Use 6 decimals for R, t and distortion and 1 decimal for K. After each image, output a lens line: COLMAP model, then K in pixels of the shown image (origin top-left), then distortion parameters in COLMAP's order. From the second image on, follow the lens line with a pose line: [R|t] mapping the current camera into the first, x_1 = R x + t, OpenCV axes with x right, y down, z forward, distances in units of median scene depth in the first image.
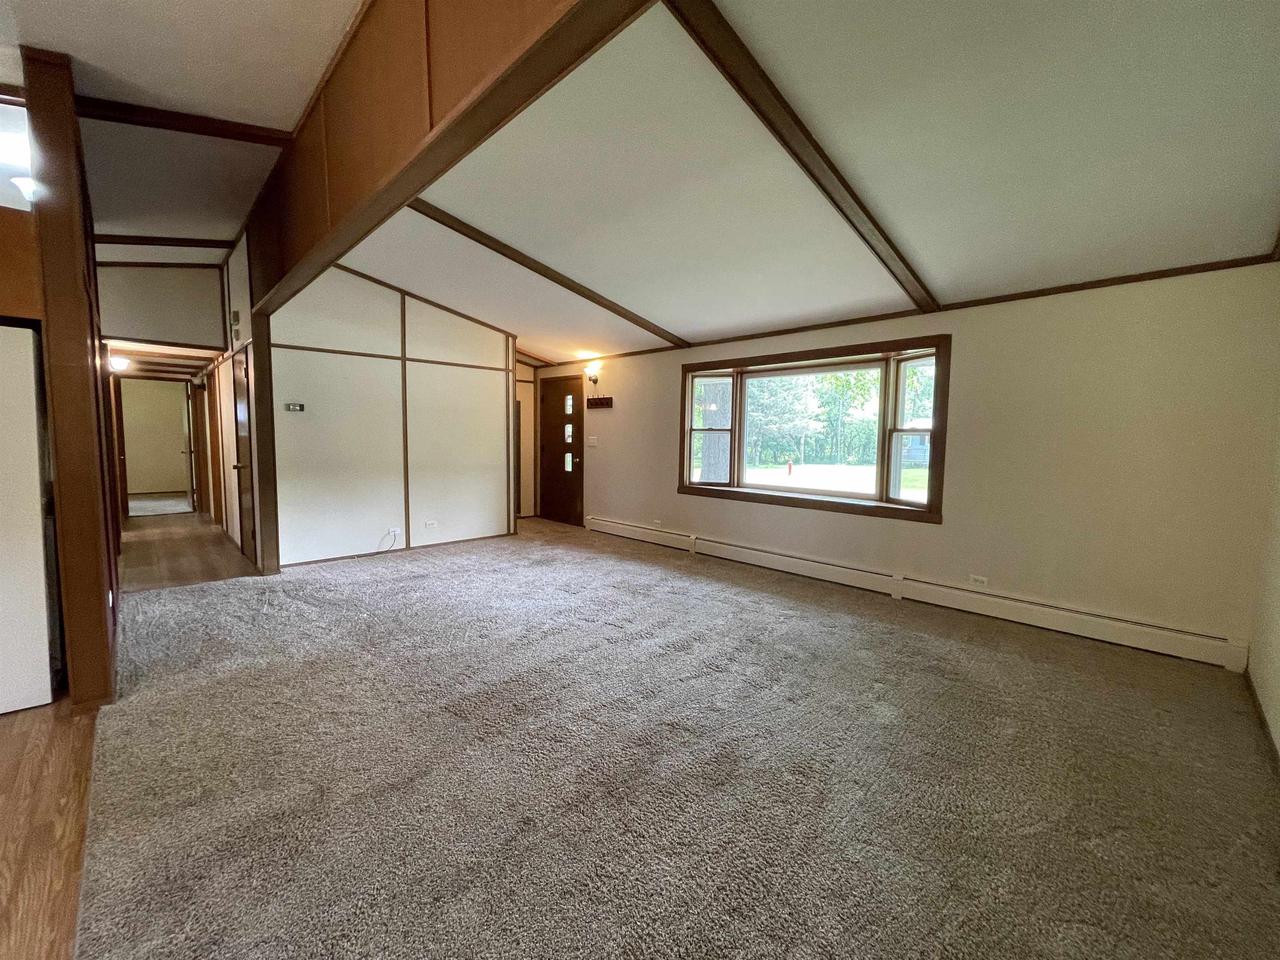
lens RADIAL K [[518.8, 0, 643.1], [0, 518.8, 478.4], [0, 0, 1]] dist [-0.001306, 0.000604]
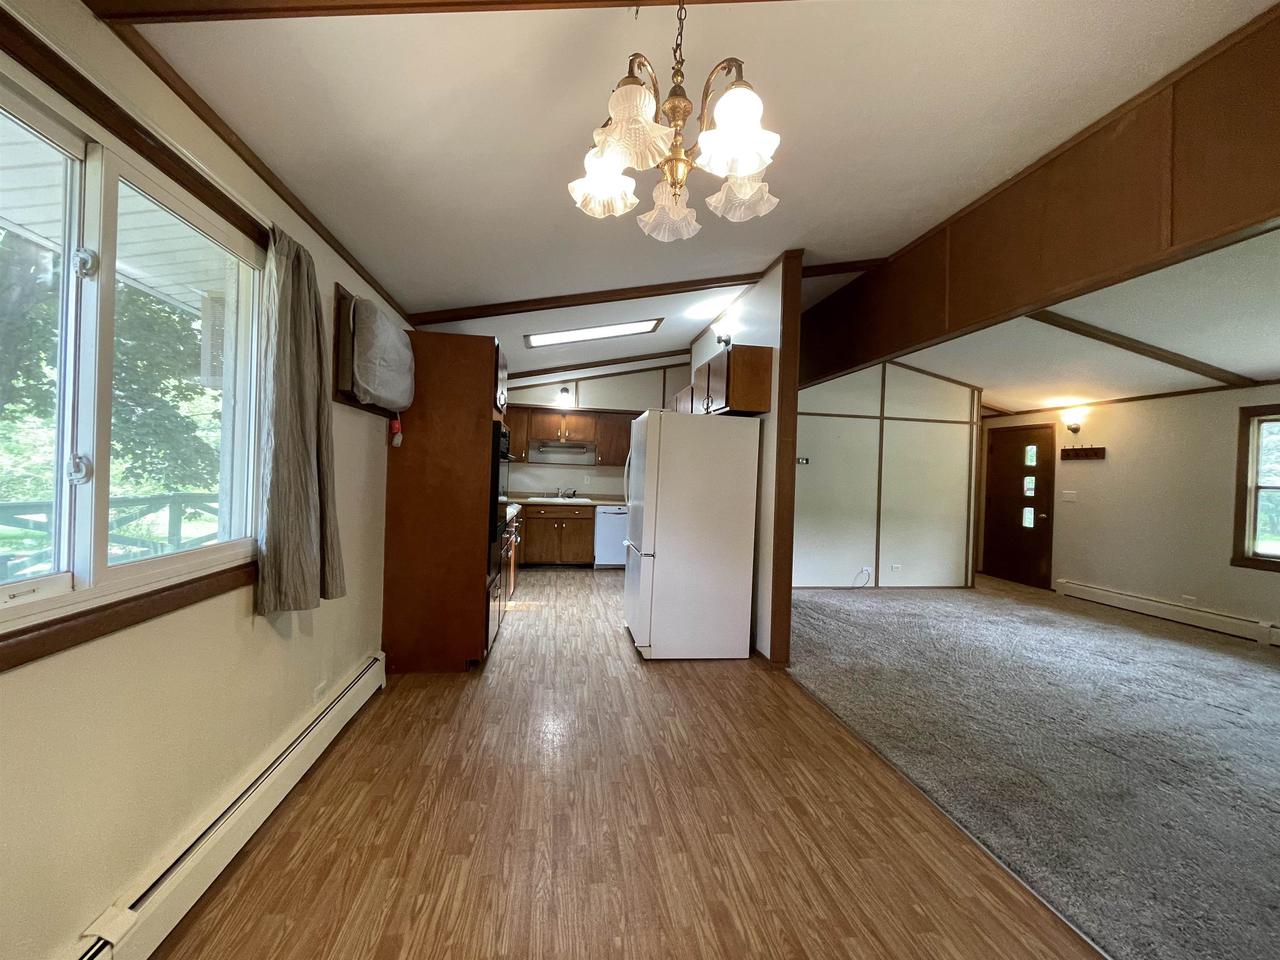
lens RADIAL K [[518.8, 0, 640.2], [0, 518.8, 478.1], [0, 0, 1]] dist [-0.001306, 0.000604]
pose [[0.813172, 0.017505, -0.581761, -0.216290], [-0.069493, 0.995317, -0.067187, 0.012043], [0.577861, 0.095063, 0.810580, -0.198339]]
